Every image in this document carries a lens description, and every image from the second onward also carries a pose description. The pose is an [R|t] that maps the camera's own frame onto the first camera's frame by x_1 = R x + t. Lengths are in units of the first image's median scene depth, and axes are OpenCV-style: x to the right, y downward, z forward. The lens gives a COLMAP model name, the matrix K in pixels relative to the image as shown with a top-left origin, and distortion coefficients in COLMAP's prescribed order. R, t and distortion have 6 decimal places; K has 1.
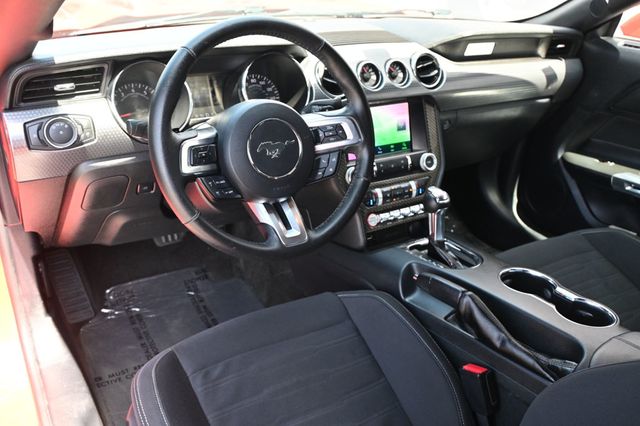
lens RADIAL K [[553.8, 0, 320.5], [0, 553.8, 213.0], [0, 0, 1]] dist [0.013965, 0.004280]
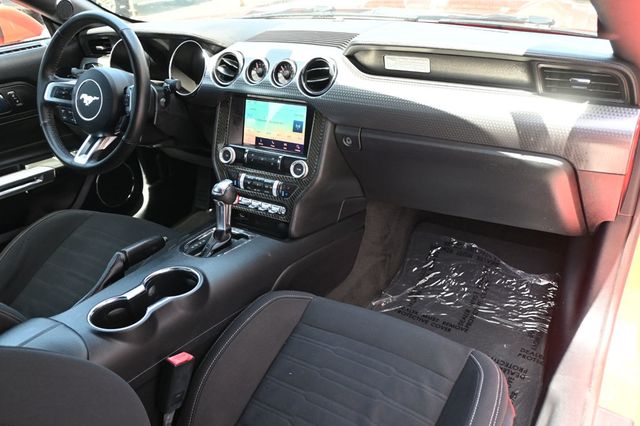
lens RADIAL K [[539.5, 0, 320.1], [0, 539.5, 212.7], [0, 0, 1]] dist [-0.015202, -0.001669]
pose [[0.417369, 0.336152, -0.844278, 1.054402], [-0.330532, 0.921587, 0.203534, -0.230907], [0.846494, 0.194112, 0.495751, 0.589186]]
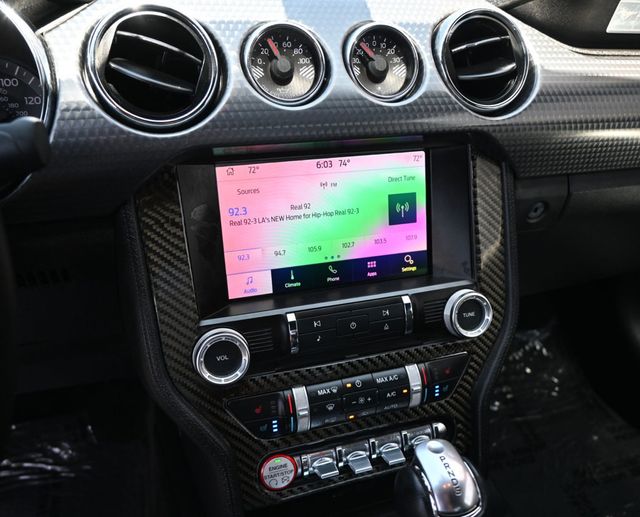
lens RADIAL K [[533.5, 0, 325.4], [0, 533.5, 254.5], [0, 0, 1]] dist [0.004995, 0.000426]
pose [[0.971116, 0.094949, -0.218903, 0.179873], [-0.091194, 0.995461, 0.027216, -0.135151], [0.220494, -0.006467, 0.975367, 0.643450]]
